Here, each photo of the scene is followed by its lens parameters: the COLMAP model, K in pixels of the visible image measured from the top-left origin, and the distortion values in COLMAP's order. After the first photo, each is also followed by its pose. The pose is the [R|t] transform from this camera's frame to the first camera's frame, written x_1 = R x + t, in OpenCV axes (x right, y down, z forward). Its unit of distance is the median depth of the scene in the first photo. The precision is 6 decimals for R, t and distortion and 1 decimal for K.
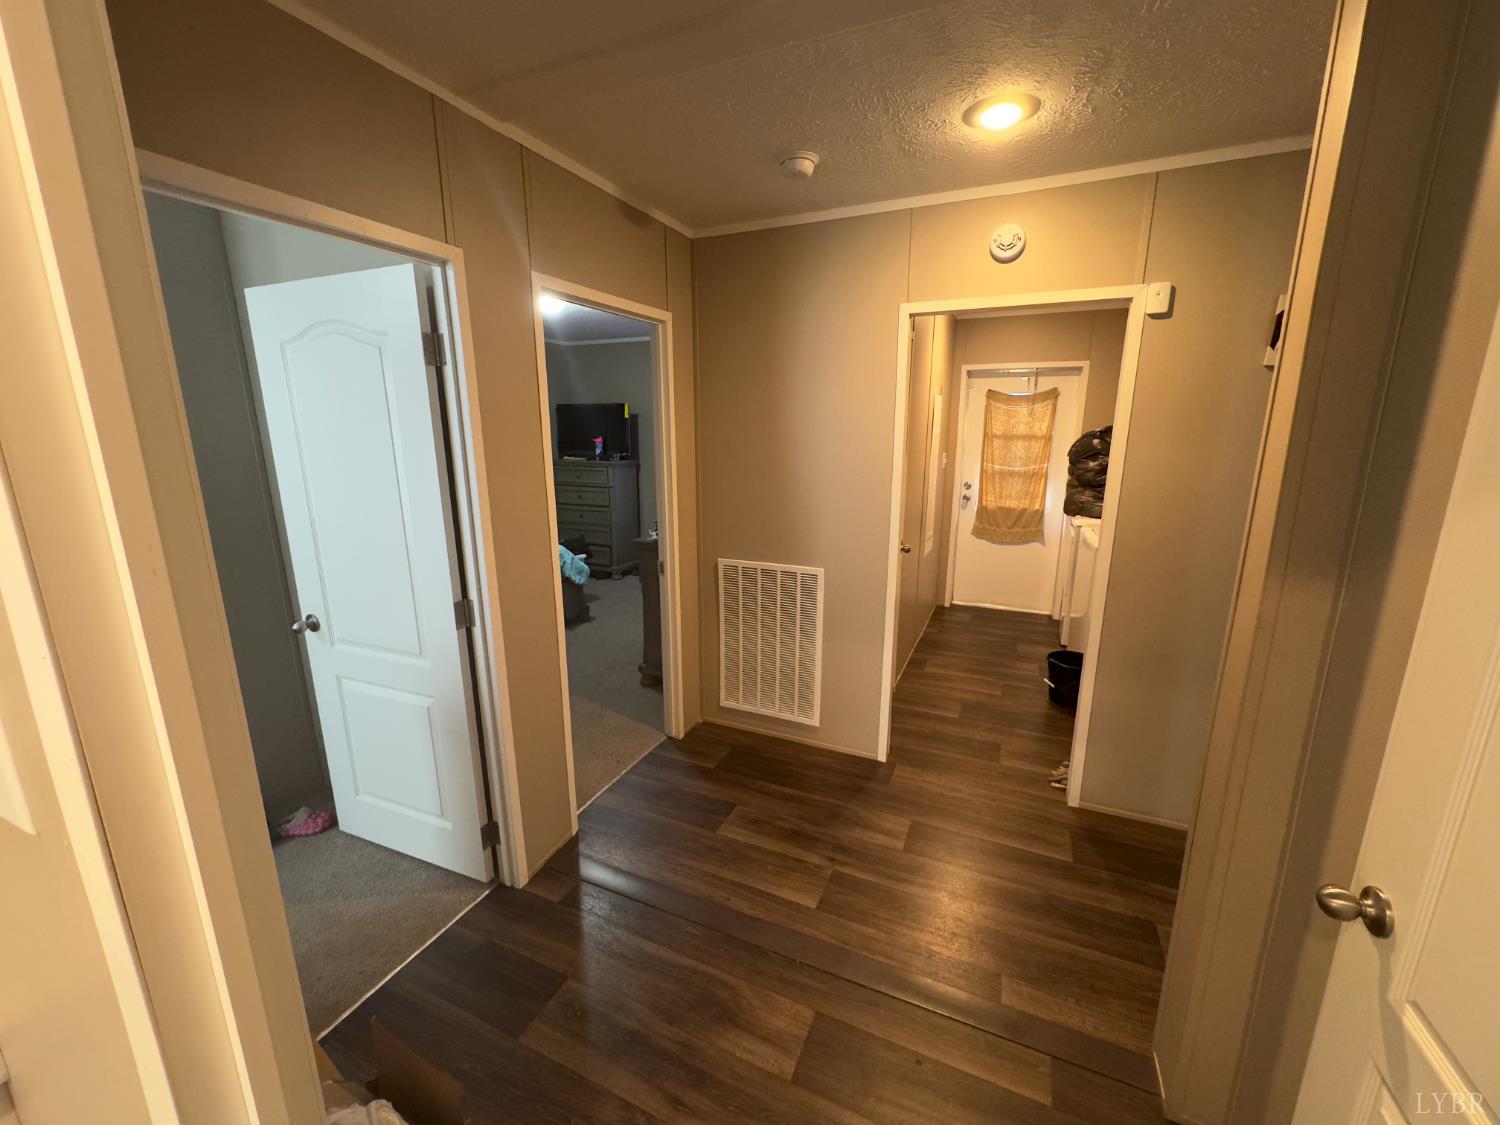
lens RADIAL K [[595.1, 0, 753.0], [0, 595.1, 560.8], [0, 0, 1]] dist [-0.003190, 0.000056]
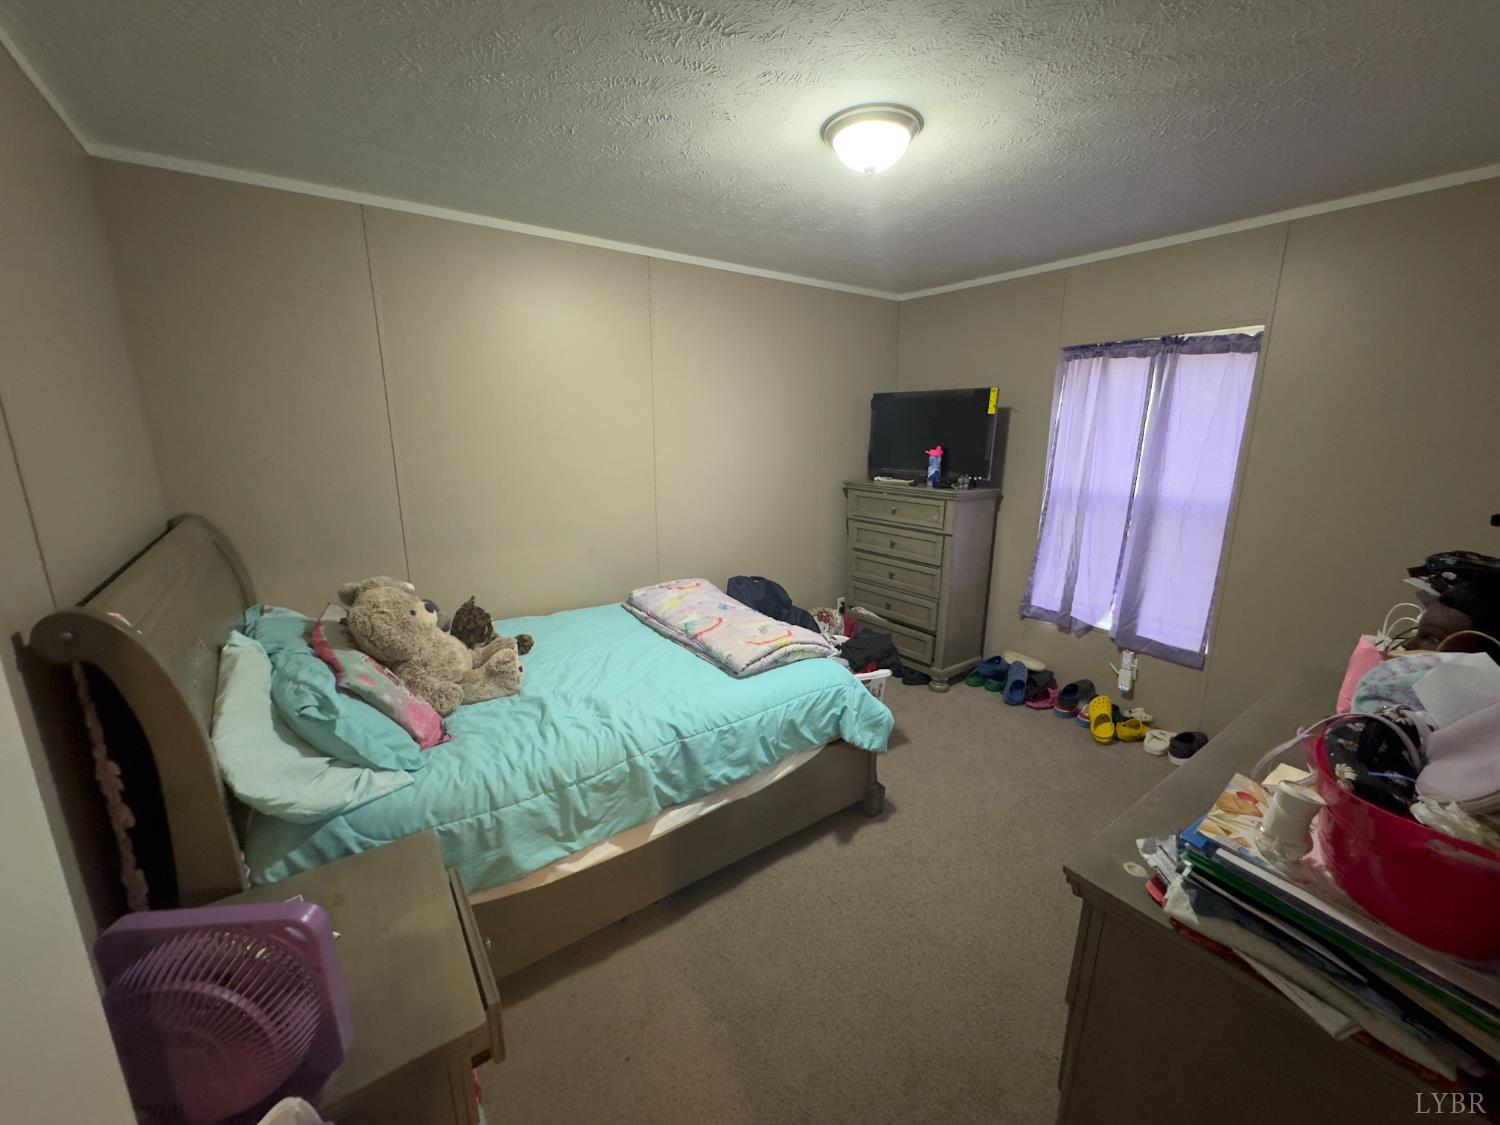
lens RADIAL K [[595.1, 0, 746.5], [0, 595.1, 561.4], [0, 0, 1]] dist [-0.003190, 0.000056]
pose [[0.862794, 0.113599, -0.492628, -0.117776], [-0.107368, 0.993373, 0.041023, -0.099136], [0.494023, 0.017499, 0.869273, 0.394182]]
